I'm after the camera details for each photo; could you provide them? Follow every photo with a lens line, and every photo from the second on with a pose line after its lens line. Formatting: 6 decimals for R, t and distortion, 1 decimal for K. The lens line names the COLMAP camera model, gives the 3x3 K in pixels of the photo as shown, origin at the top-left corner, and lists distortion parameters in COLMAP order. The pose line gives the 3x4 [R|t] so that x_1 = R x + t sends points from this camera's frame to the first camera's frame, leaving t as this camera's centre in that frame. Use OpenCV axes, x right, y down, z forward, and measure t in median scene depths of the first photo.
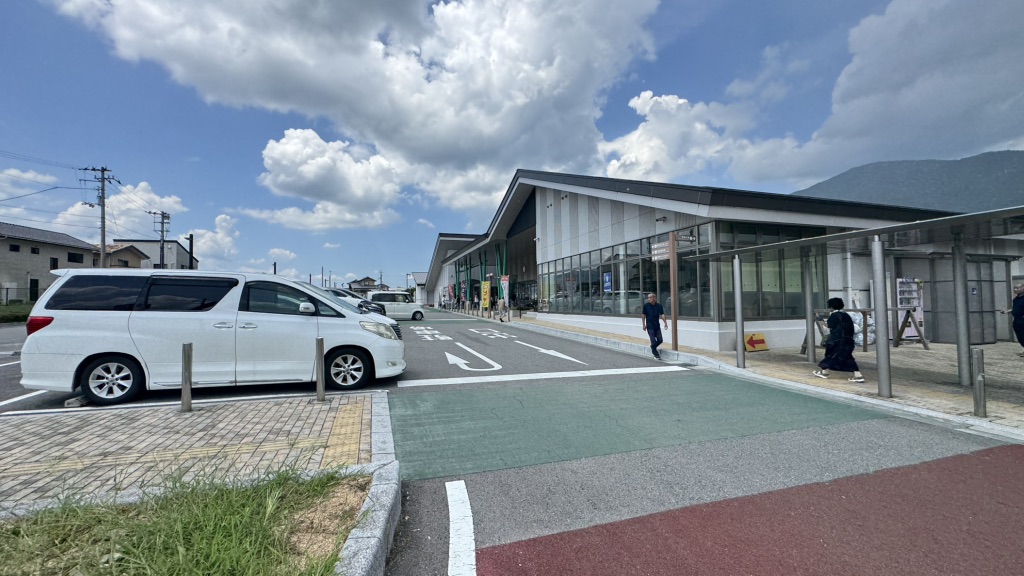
lens RADIAL K [[408.0, 0, 512.0], [0, 408.0, 288.0], [0, 0, 1]] dist [-0.000852, -0.000403]
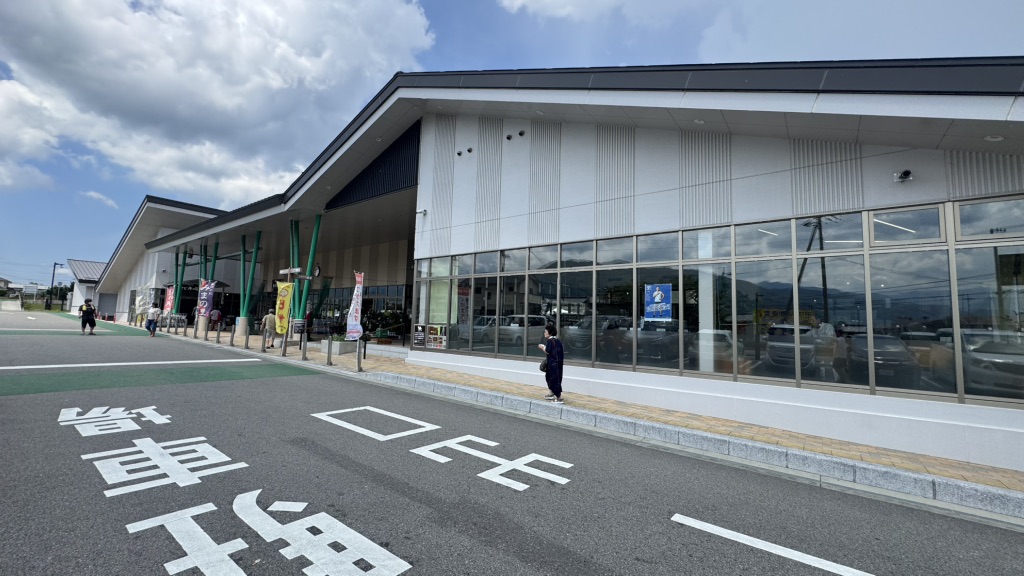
lens RADIAL K [[408.0, 0, 512.0], [0, 408.0, 288.0], [0, 0, 1]] dist [-0.000852, -0.000403]
pose [[0.824428, 0.094244, 0.558065, -0.079150], [-0.065437, 0.995298, -0.071413, 0.005966], [-0.562171, 0.022356, 0.826719, 0.299650]]
